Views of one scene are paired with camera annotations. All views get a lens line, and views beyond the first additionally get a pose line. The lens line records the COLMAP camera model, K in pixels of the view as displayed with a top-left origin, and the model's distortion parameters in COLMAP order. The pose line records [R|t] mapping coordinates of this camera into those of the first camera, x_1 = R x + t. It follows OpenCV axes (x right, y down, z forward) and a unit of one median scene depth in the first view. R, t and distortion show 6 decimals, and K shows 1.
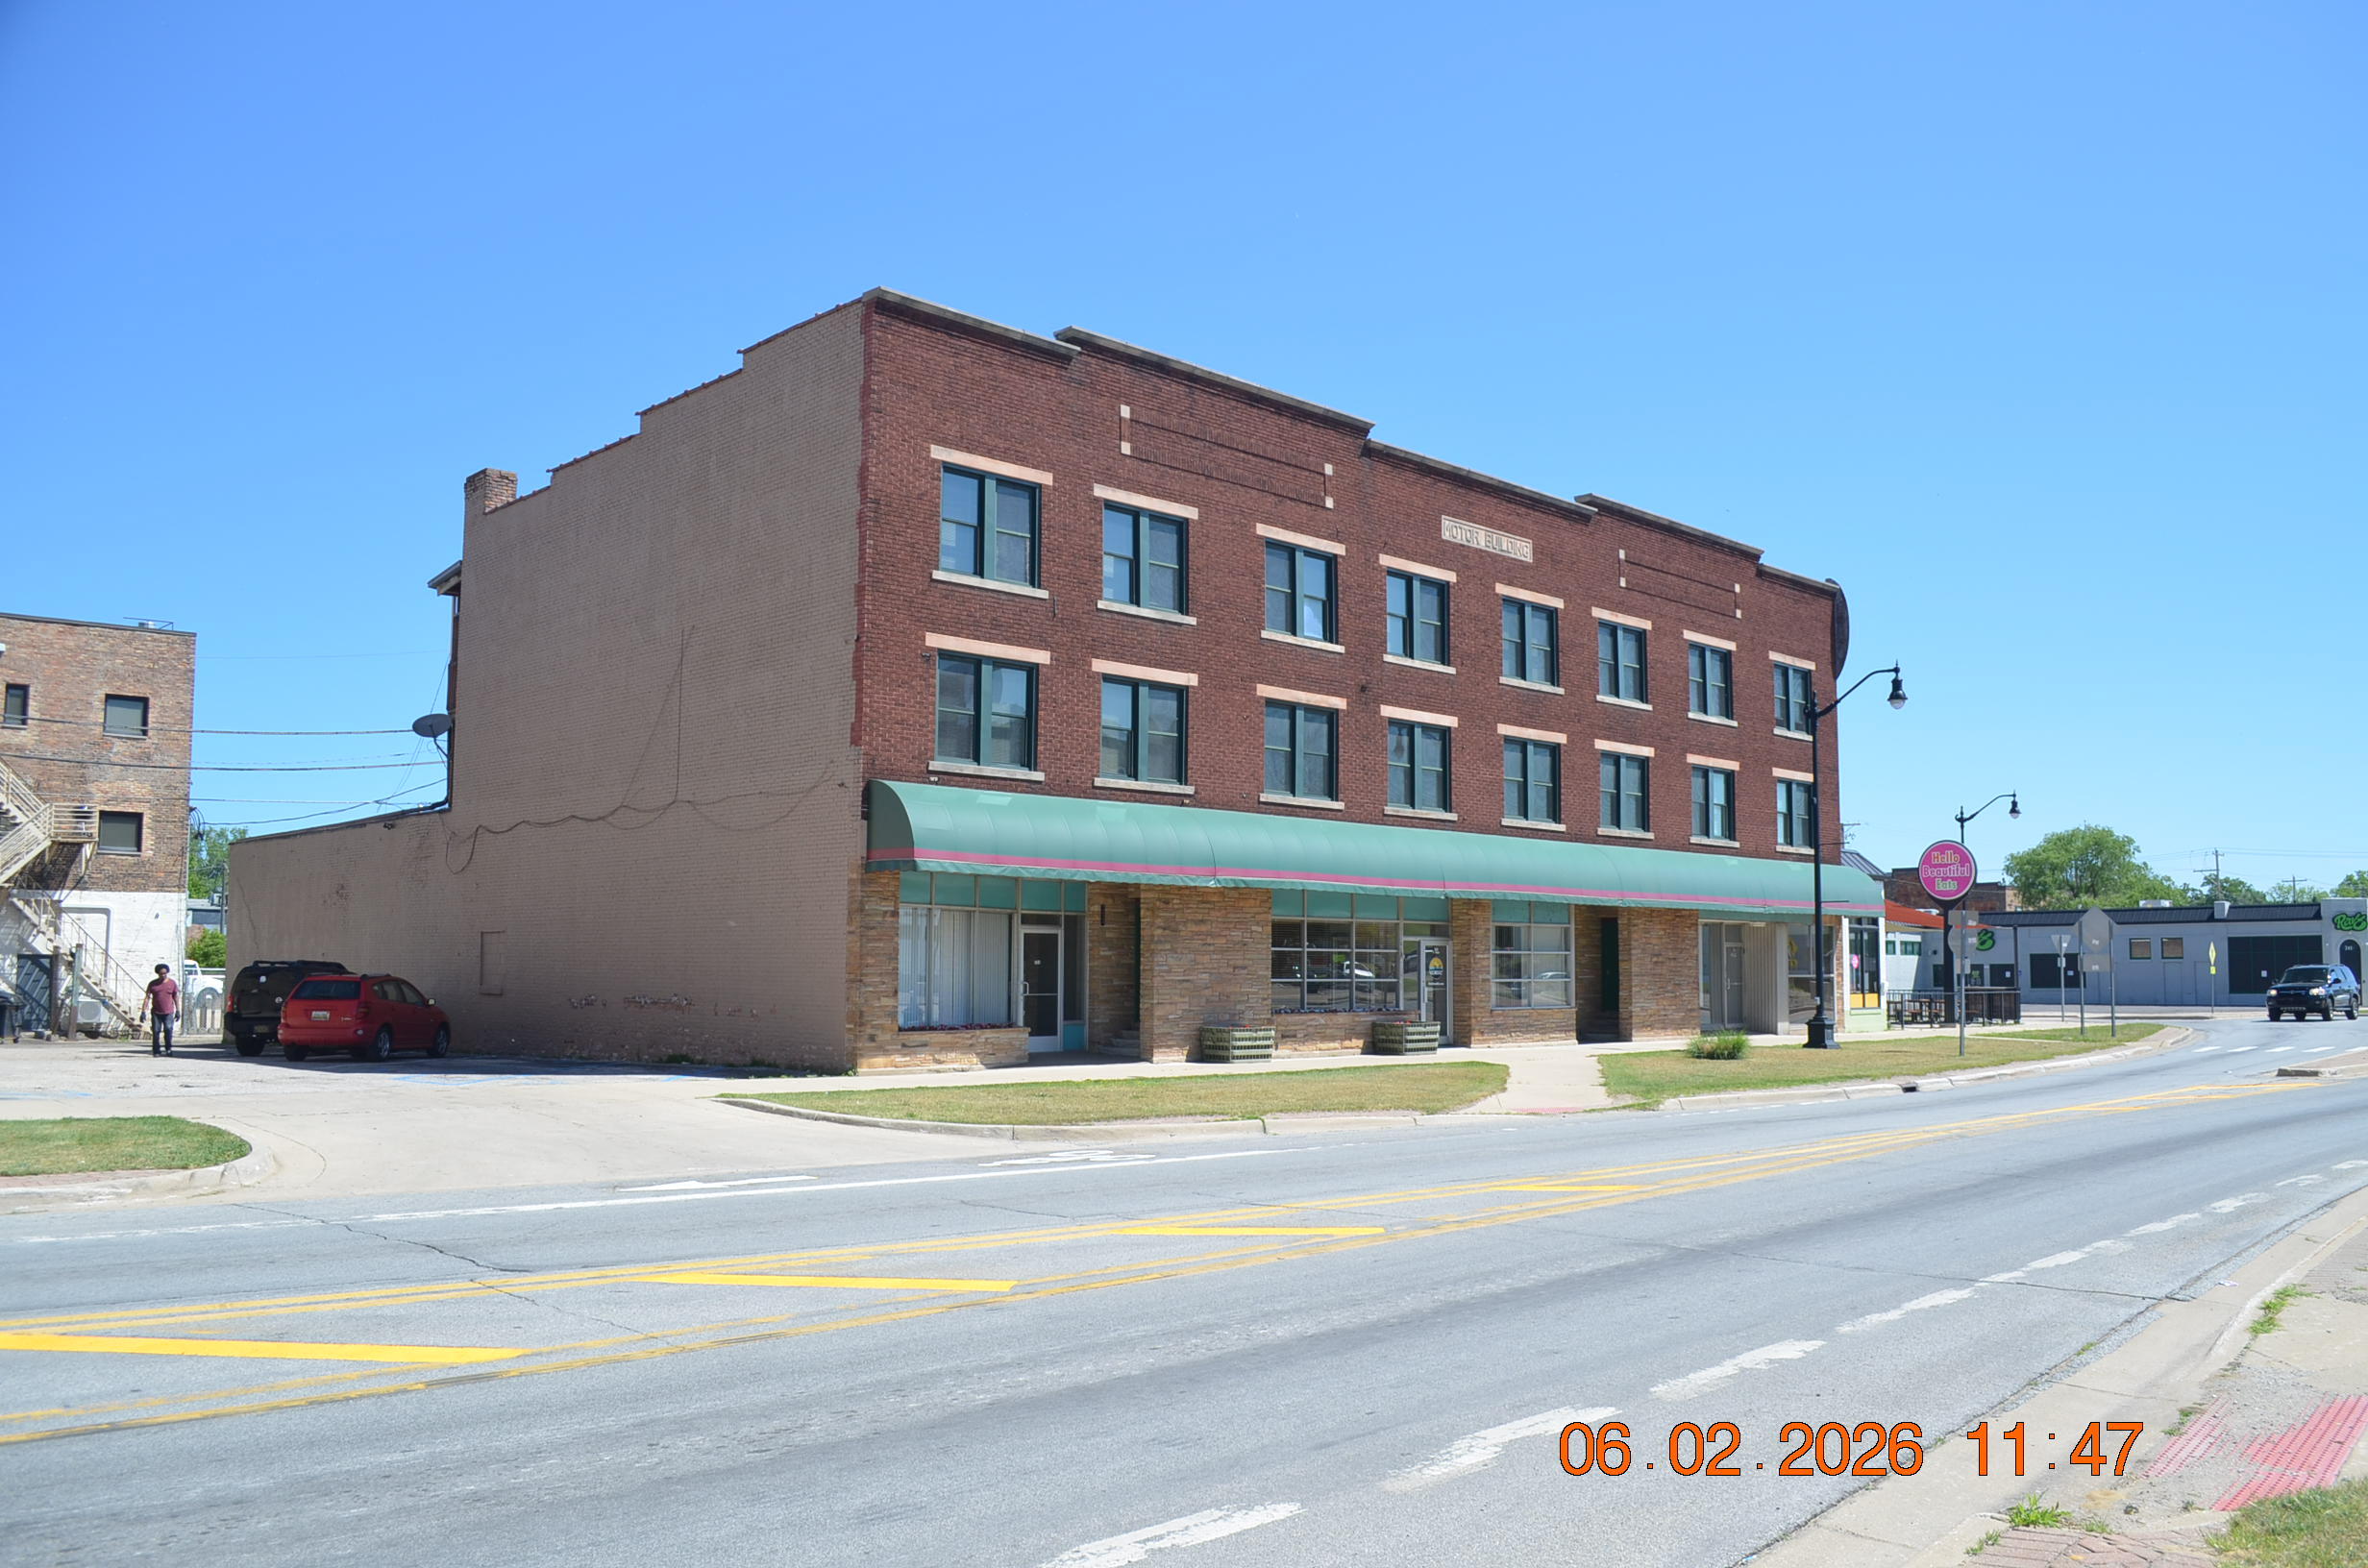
lens RADIAL K [[1855.2, 0, 1232.5], [0, 1855.2, 851.4], [0, 0, 1]] dist [-0.088199, 0.017280]
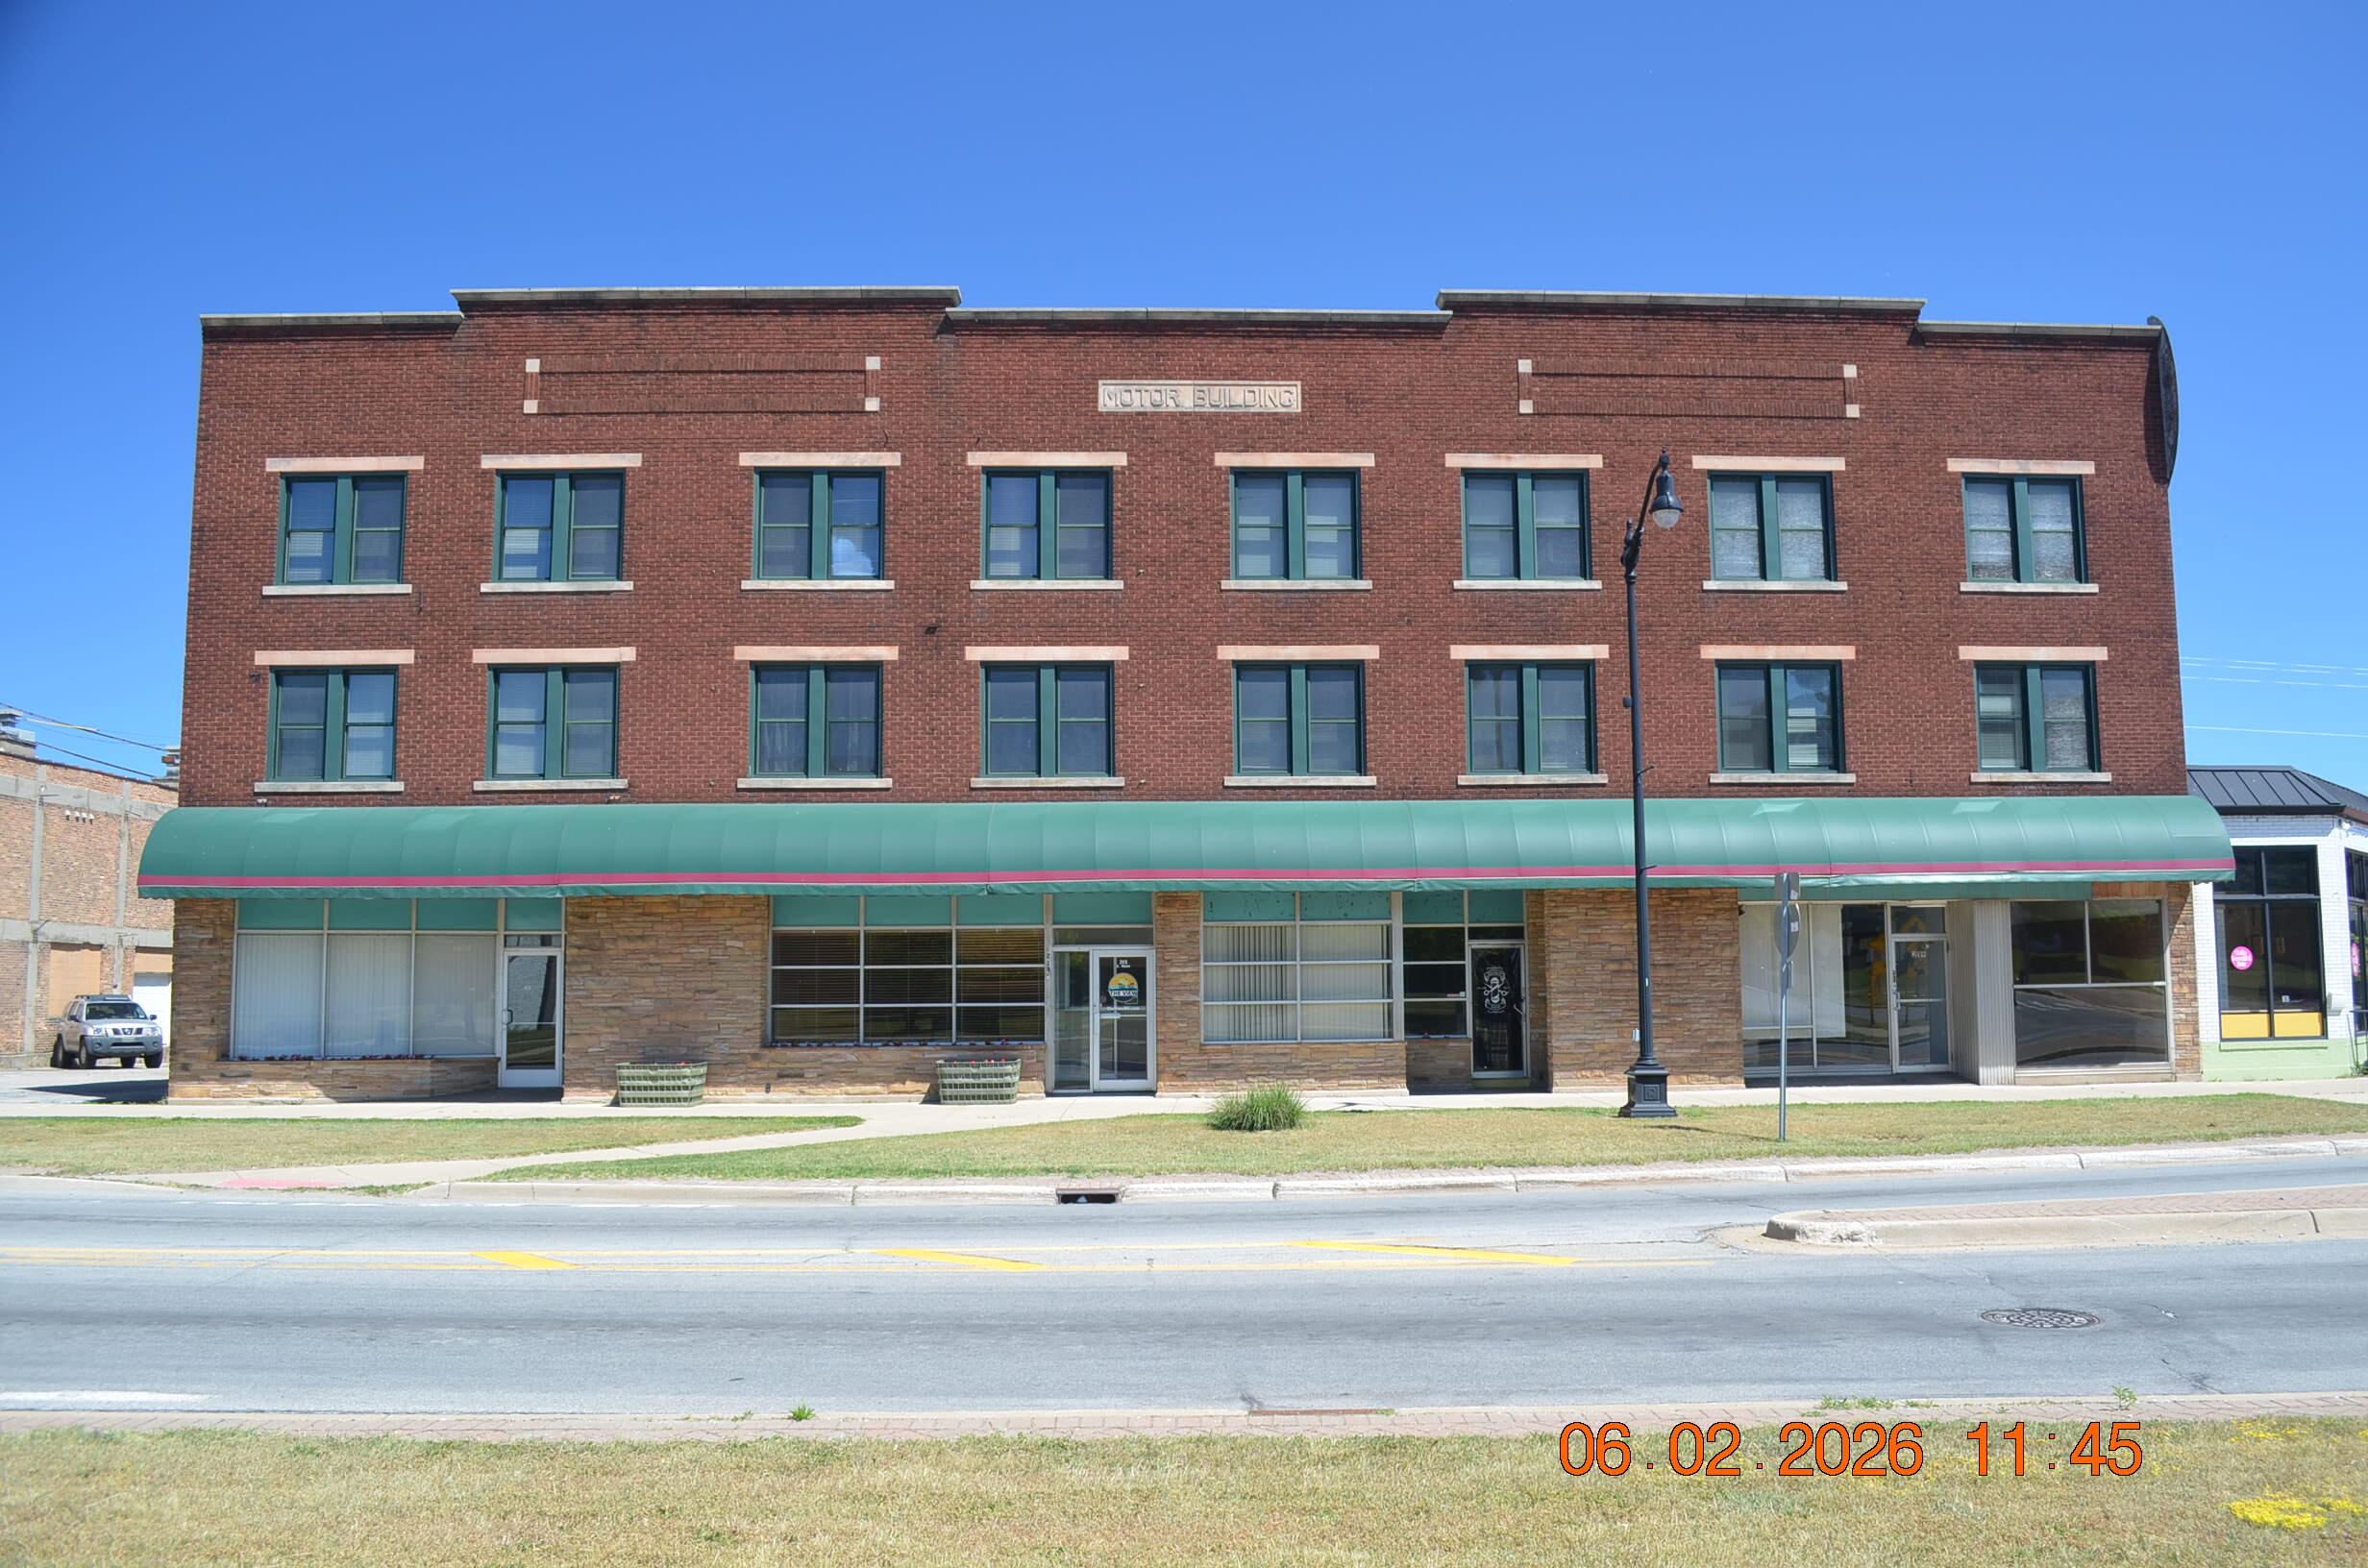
lens RADIAL K [[1855.2, 0, 1214.2], [0, 1855.2, 822.4], [0, 0, 1]] dist [-0.088199, 0.017280]
pose [[0.740483, -0.066569, -0.668770, 0.638085], [0.055969, 0.997734, -0.037343, 0.027045], [0.669740, -0.009779, 0.742531, 0.476605]]
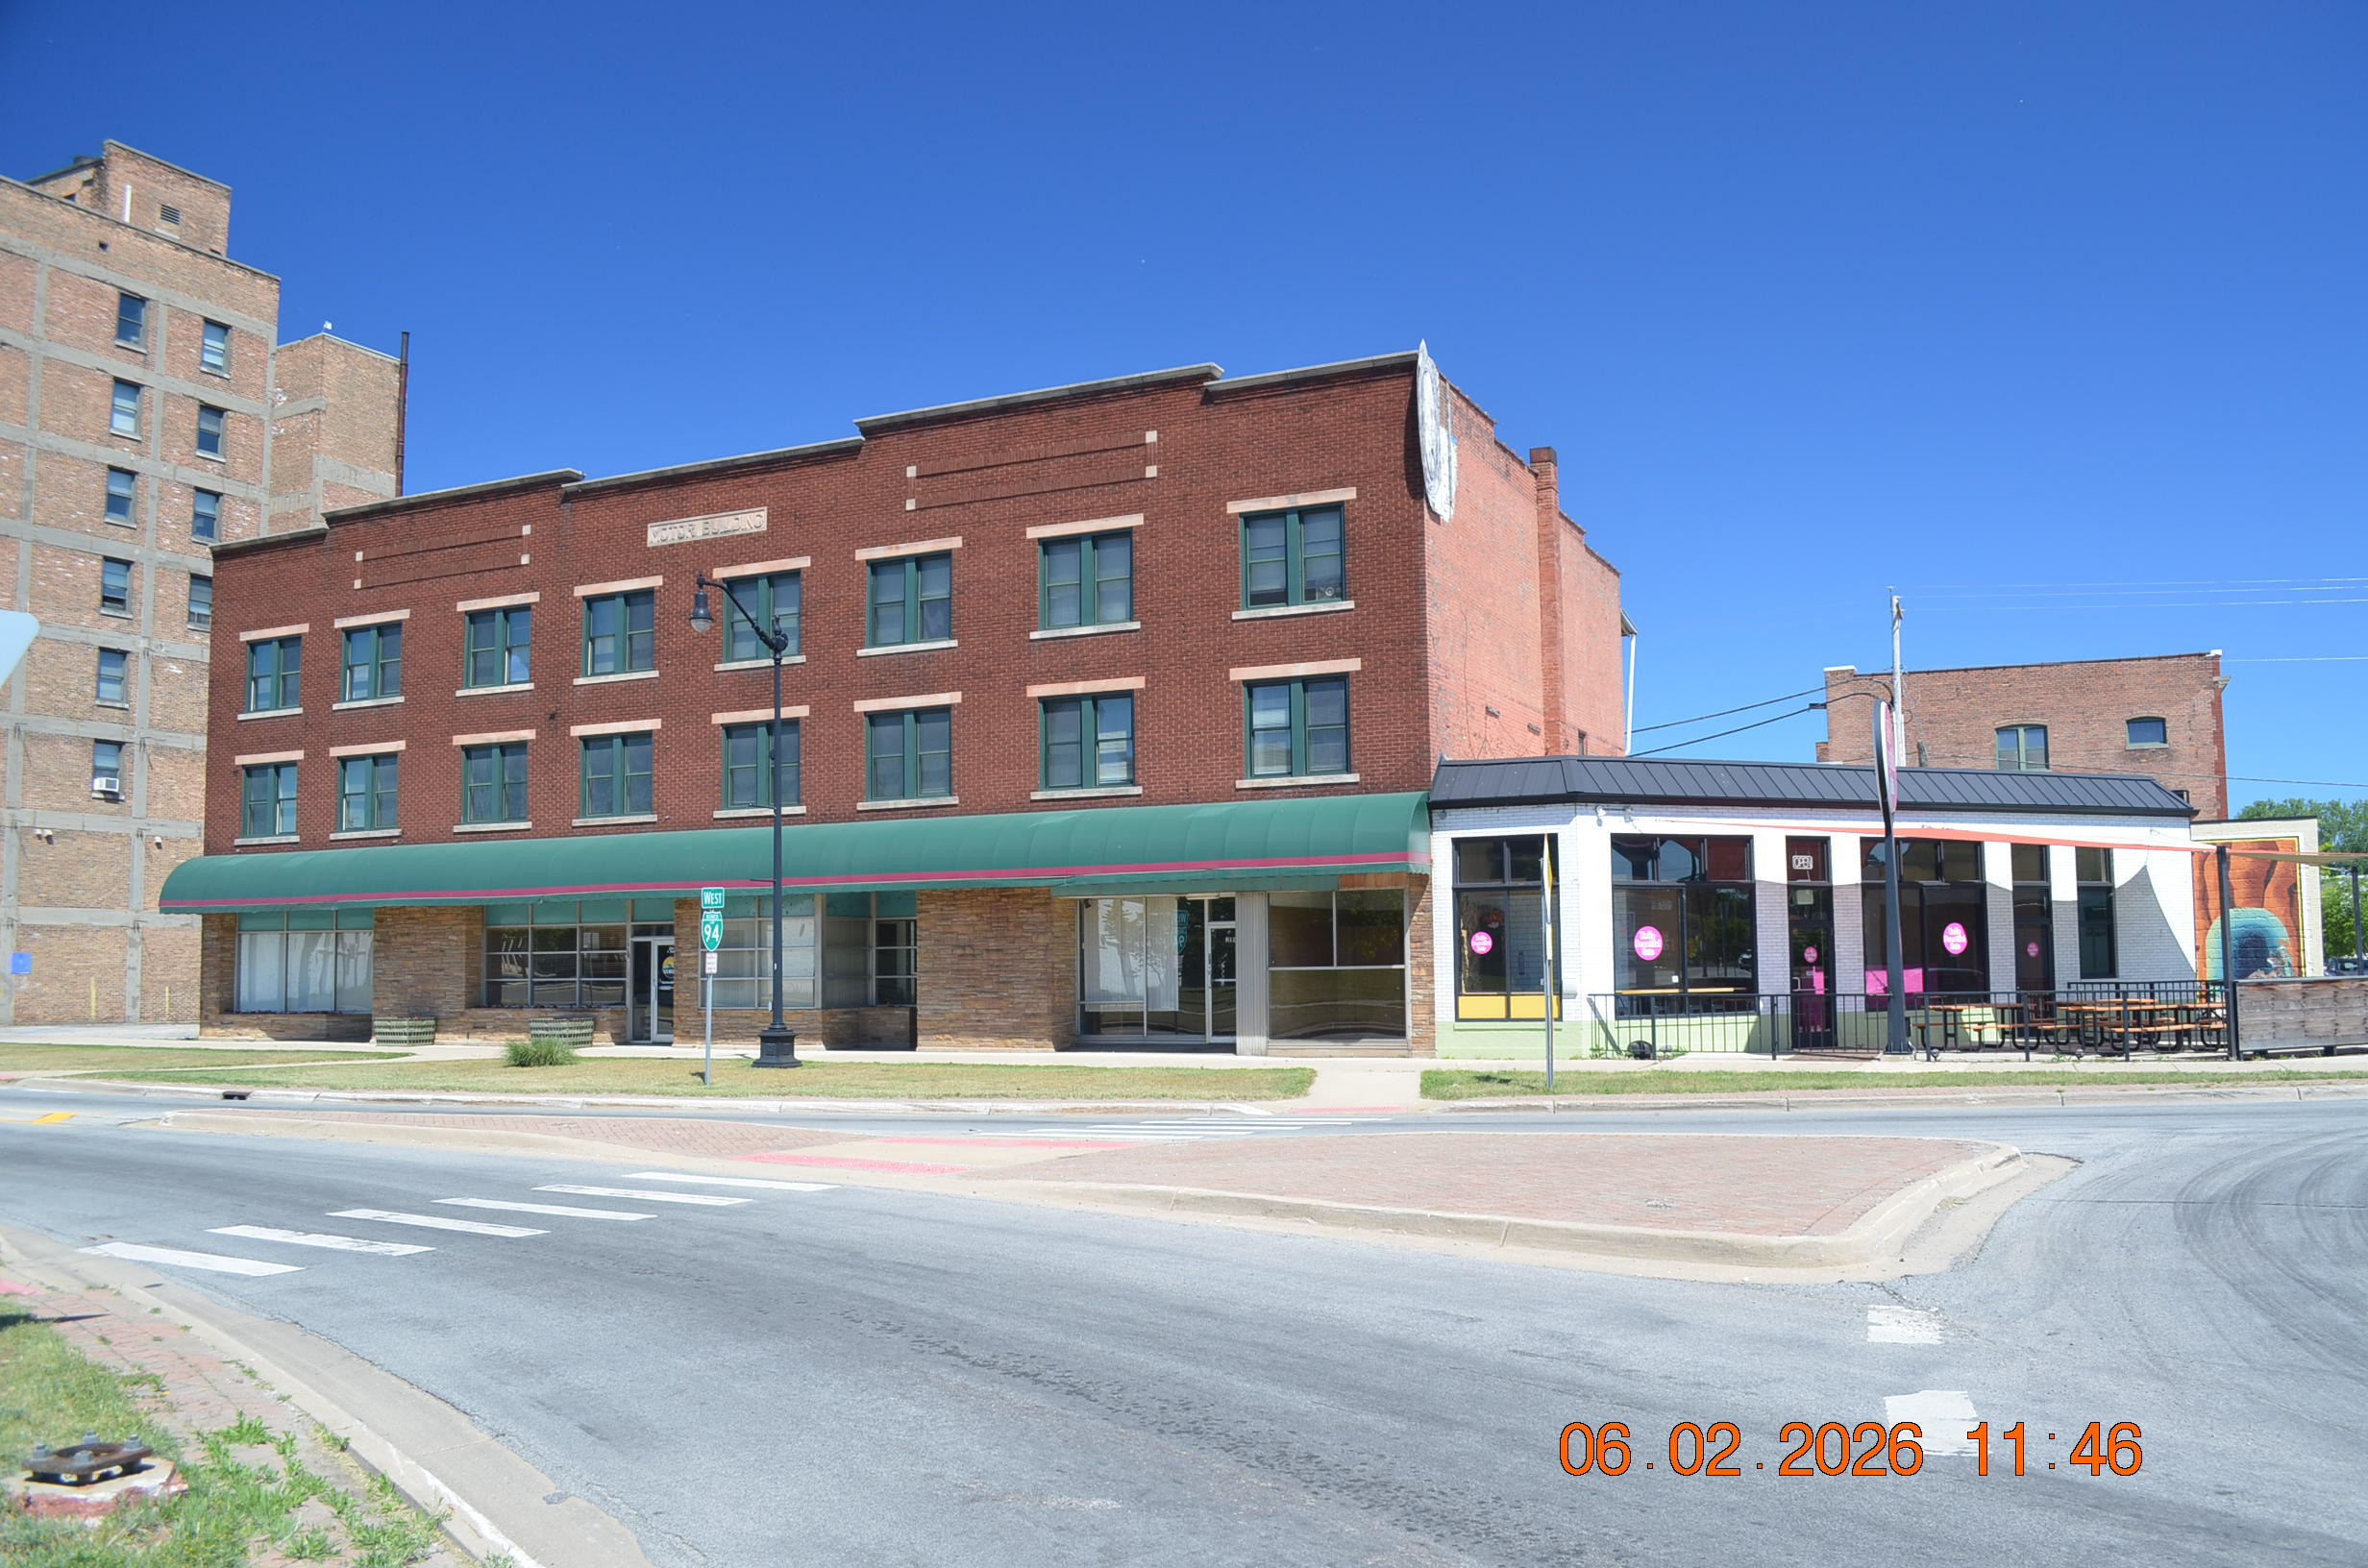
lens RADIAL K [[1855.2, 0, 1264.4], [0, 1855.2, 835.9], [0, 0, 1]] dist [-0.088199, 0.017280]
pose [[0.370930, -0.070290, -0.925997, 1.171373], [0.076549, 0.996052, -0.044944, 0.061752], [0.925500, -0.054213, 0.374846, 0.929823]]
